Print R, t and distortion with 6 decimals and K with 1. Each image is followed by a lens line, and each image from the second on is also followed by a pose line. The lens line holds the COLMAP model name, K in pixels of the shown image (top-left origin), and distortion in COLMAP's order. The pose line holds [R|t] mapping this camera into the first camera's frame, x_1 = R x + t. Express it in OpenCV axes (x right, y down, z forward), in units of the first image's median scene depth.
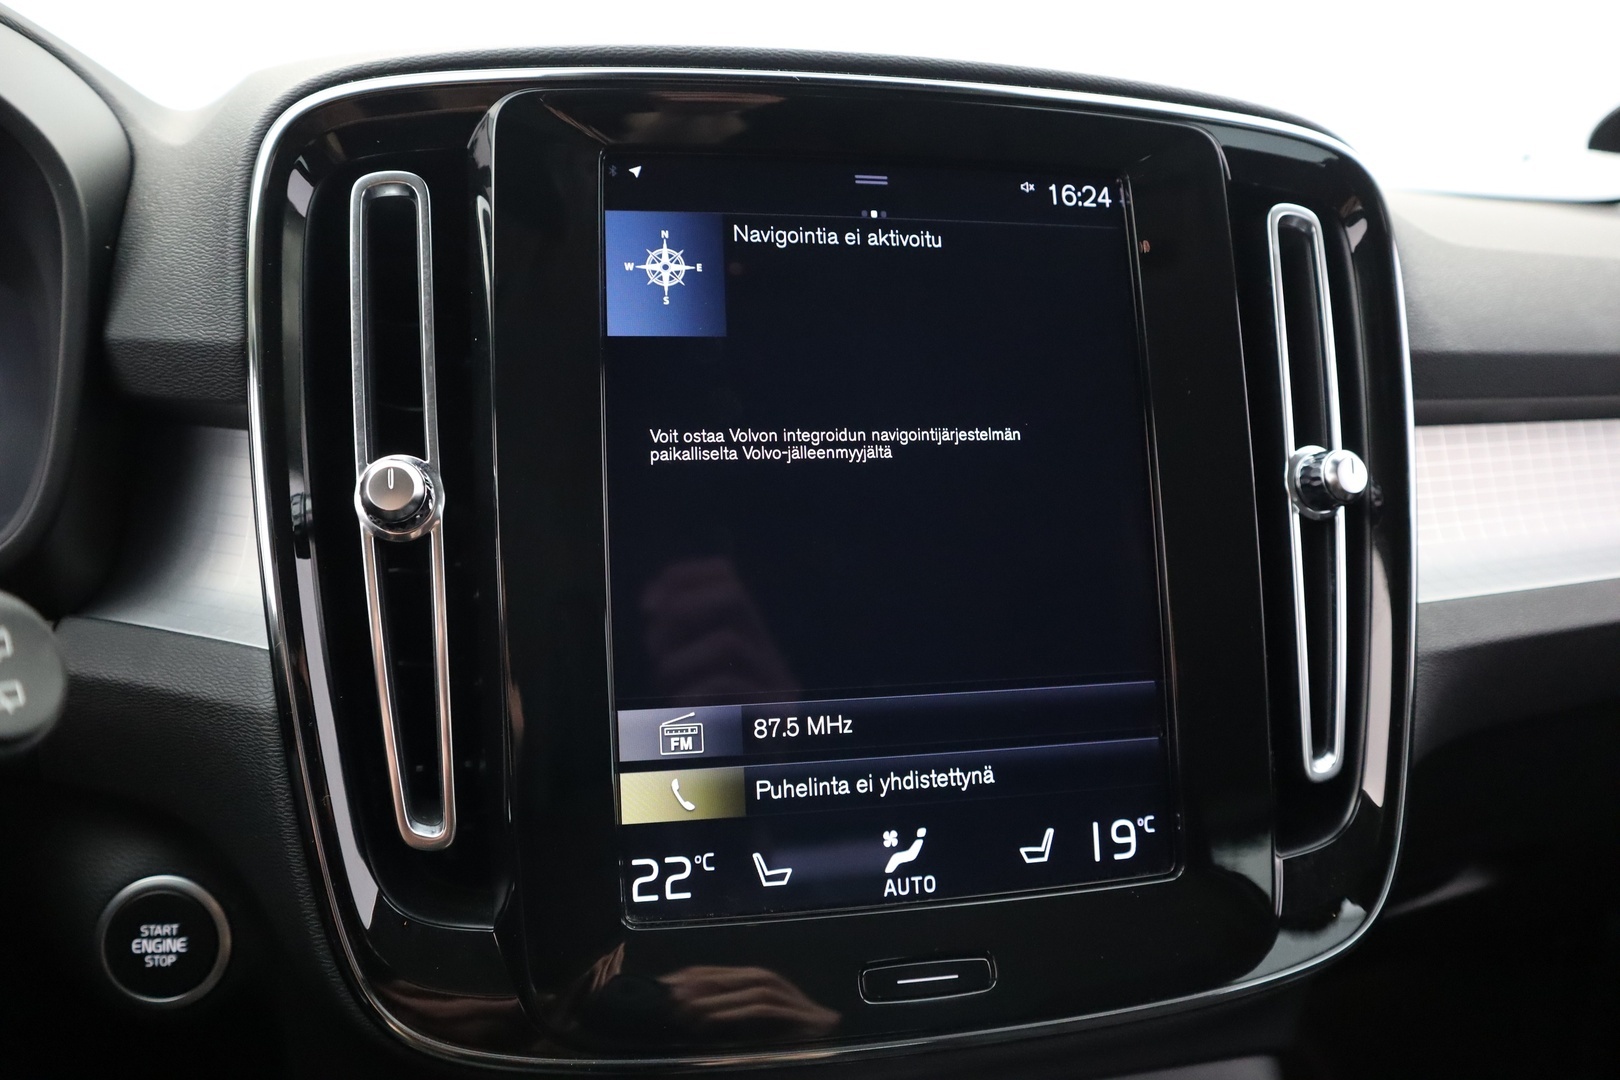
lens RADIAL K [[1164.2, 0, 806.9], [0, 1164.2, 538.3], [0, 0, 1]] dist [-0.112670, 0.078555]
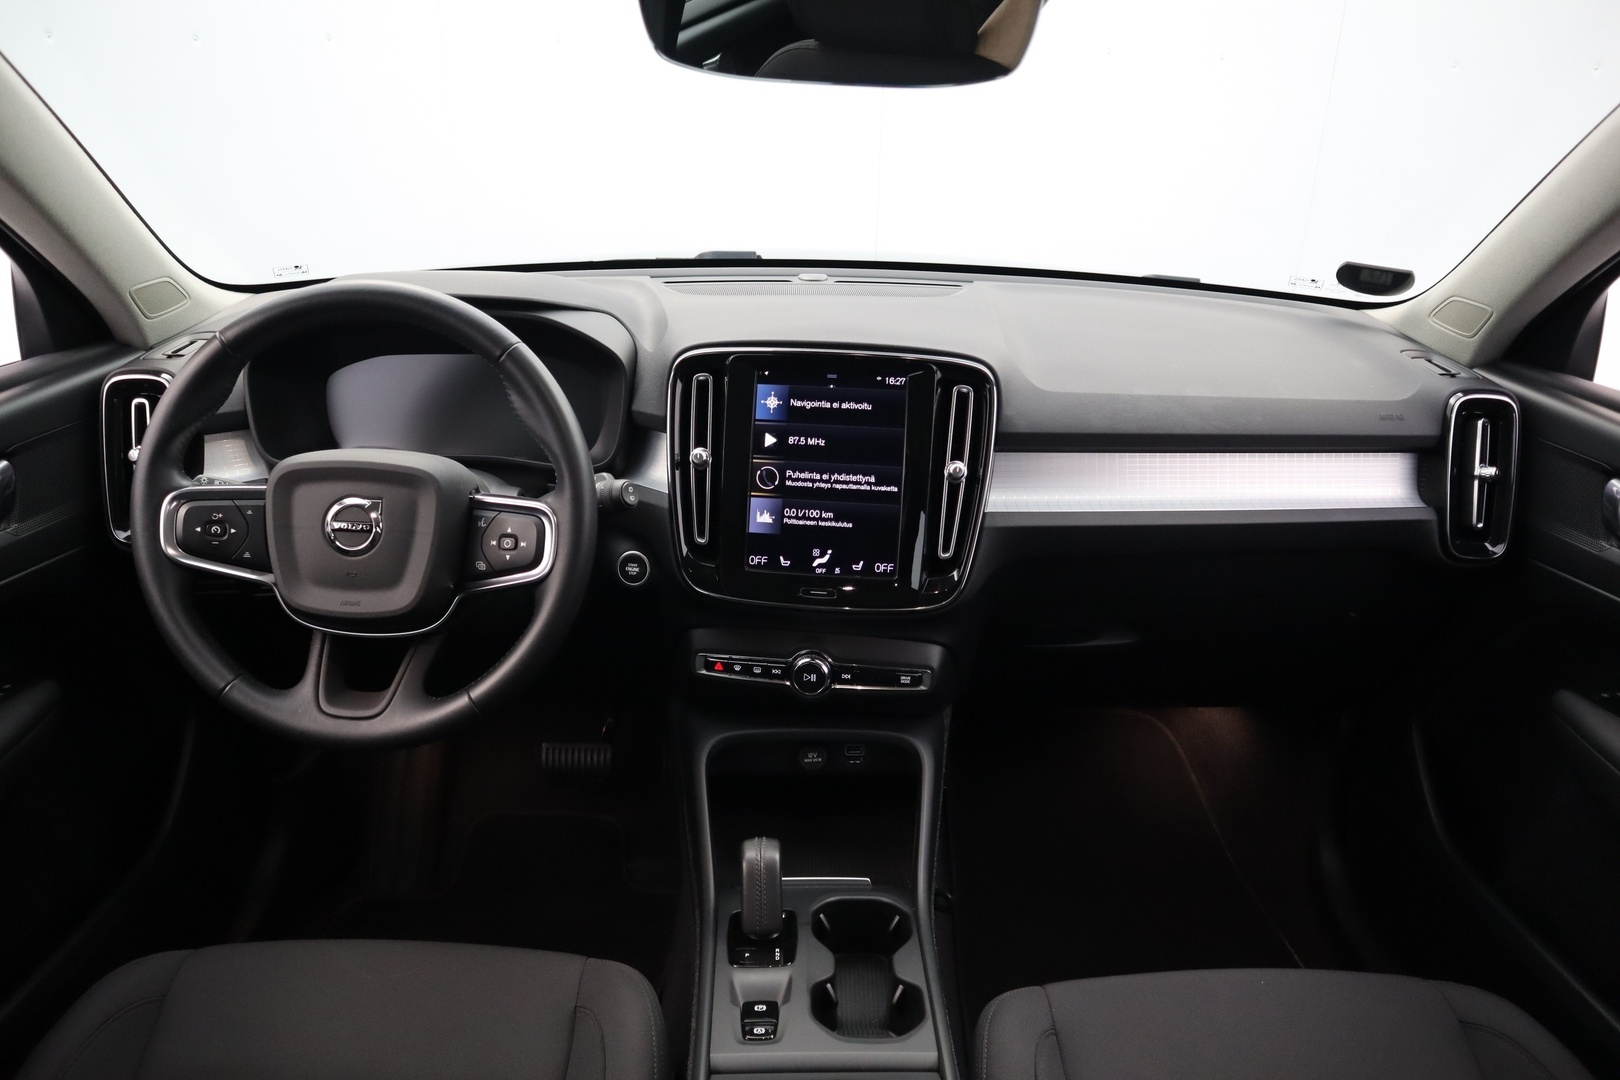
lens RADIAL K [[1164.2, 0, 804.4], [0, 1164.2, 527.0], [0, 0, 1]] dist [-0.112670, 0.078555]
pose [[0.954113, 0.102887, -0.281216, 1.068281], [-0.070276, 0.989827, 0.123712, -0.300335], [0.291083, -0.098272, 0.951637, -2.567294]]
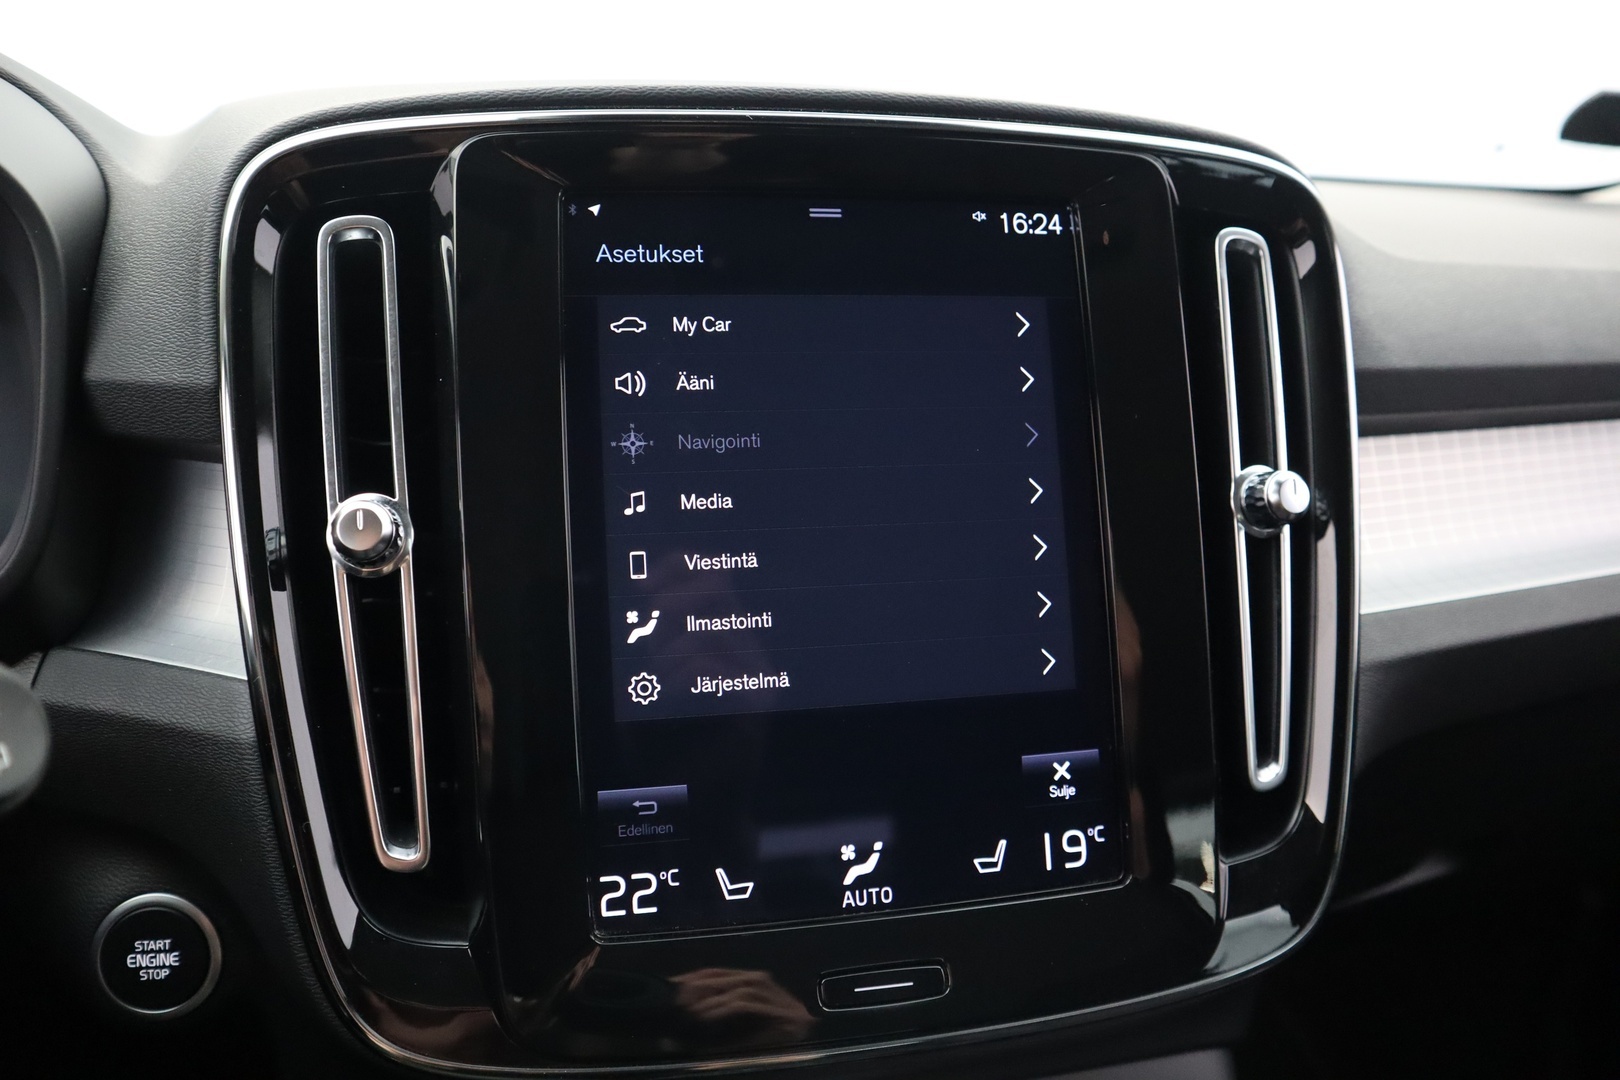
lens RADIAL K [[1164.2, 0, 812.3], [0, 1164.2, 537.4], [0, 0, 1]] dist [-0.112670, 0.078555]
pose [[0.999921, -0.012104, 0.003434, 0.038643], [0.012021, 0.999656, 0.023291, -0.048141], [-0.003715, -0.023248, 0.999723, -0.036332]]
